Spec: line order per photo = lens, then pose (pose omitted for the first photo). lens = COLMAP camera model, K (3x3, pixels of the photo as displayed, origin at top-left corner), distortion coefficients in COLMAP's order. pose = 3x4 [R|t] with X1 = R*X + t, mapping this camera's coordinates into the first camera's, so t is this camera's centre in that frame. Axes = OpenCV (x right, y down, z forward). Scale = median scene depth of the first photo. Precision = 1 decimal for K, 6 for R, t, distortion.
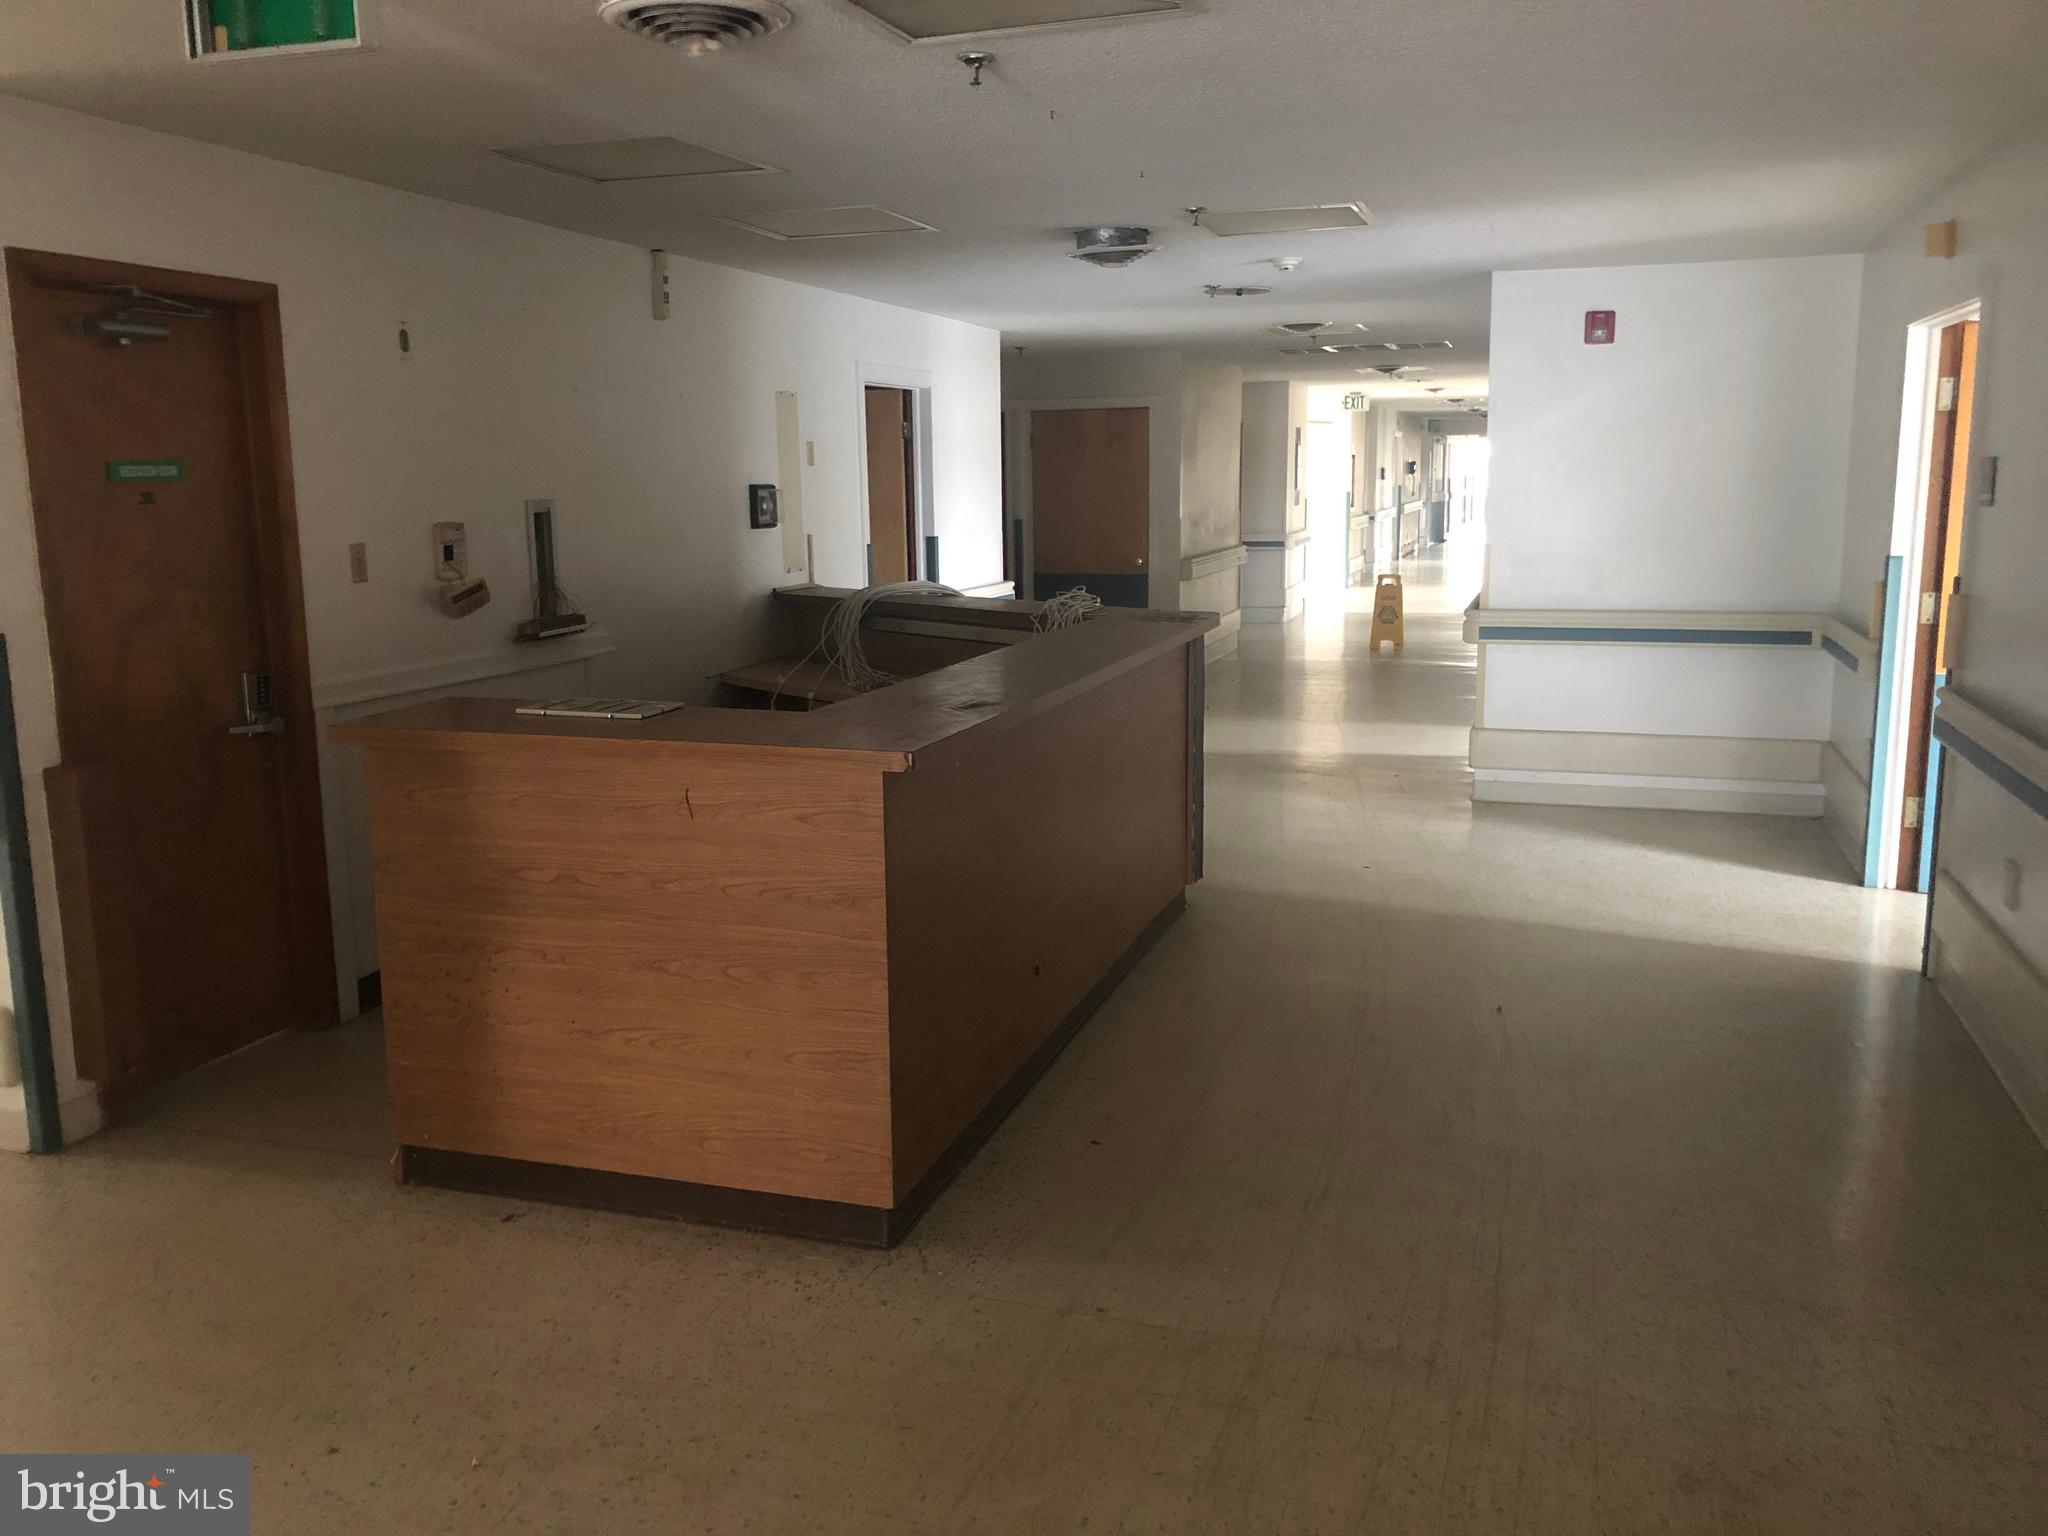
lens RADIAL K [[1656.0, 0, 1024.0], [0, 1656.0, 768.0], [0, 0, 1]] dist [0.066702, -0.055628]
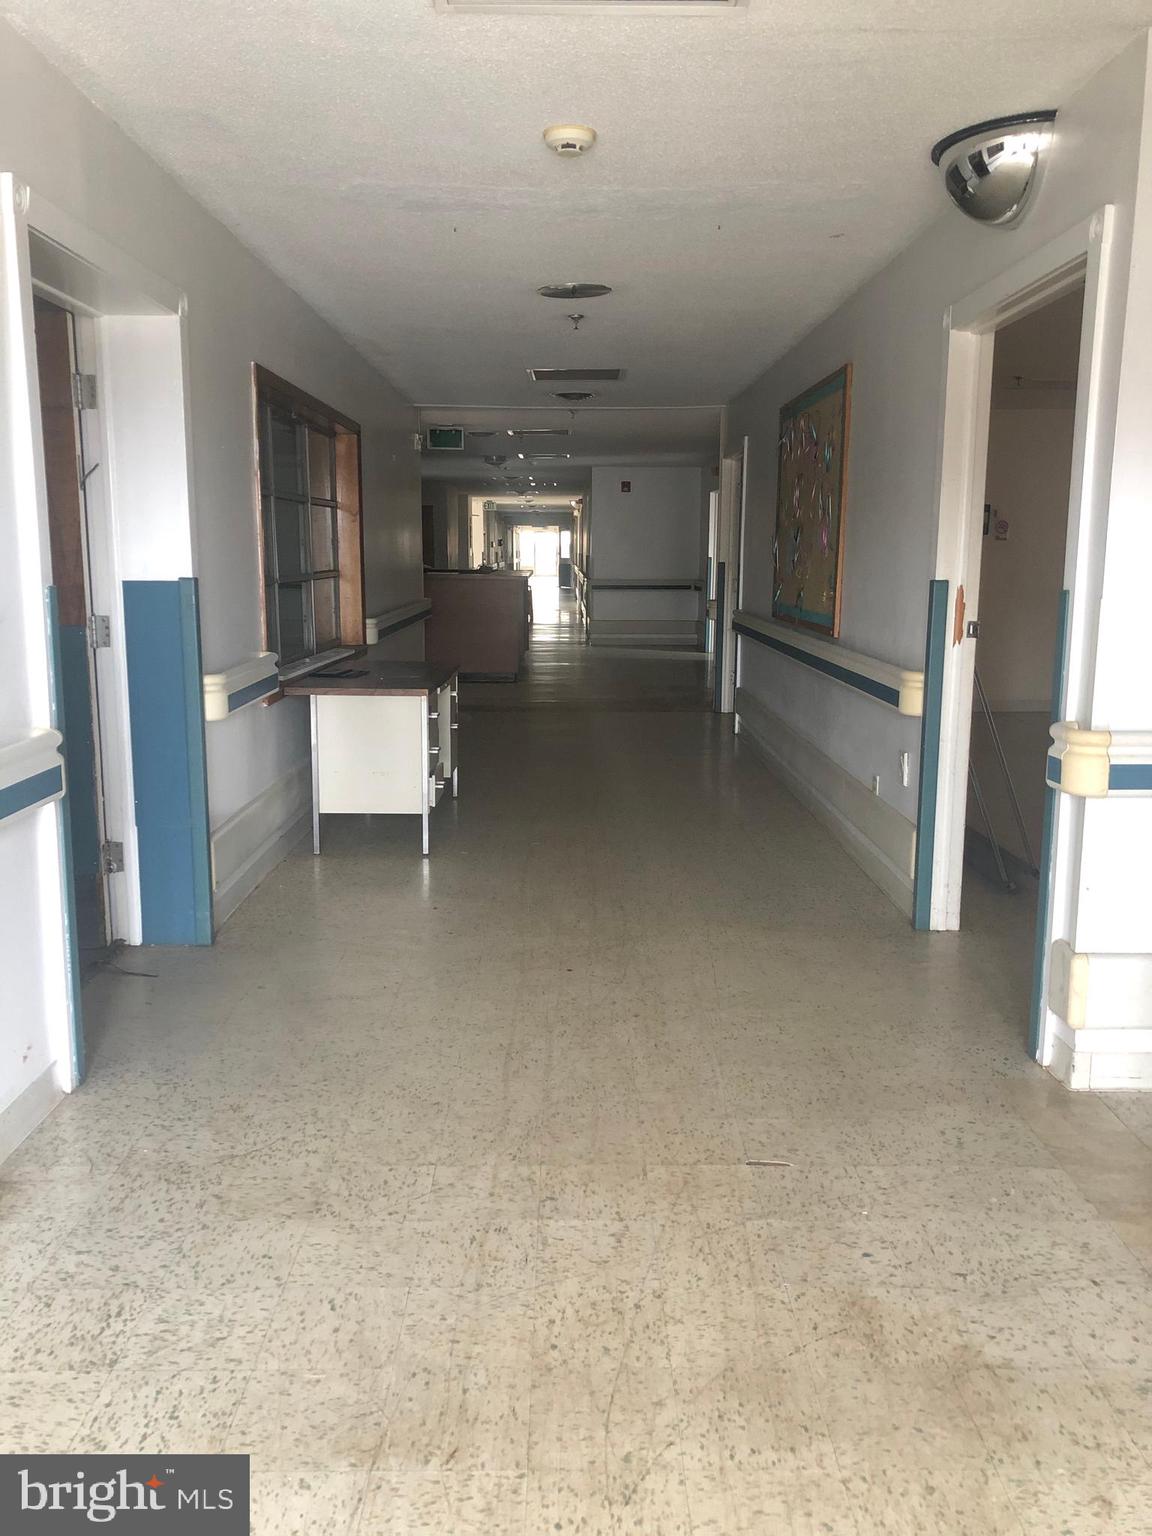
lens RADIAL K [[1242.0, 0, 576.0], [0, 1242.0, 768.0], [0, 0, 1]] dist [0.066702, -0.055628]
pose [[0.946994, -0.031592, 0.319694, -0.472895], [0.033225, 0.999448, 0.000344, 0.239370], [-0.319528, 0.010296, 0.947521, -1.092265]]
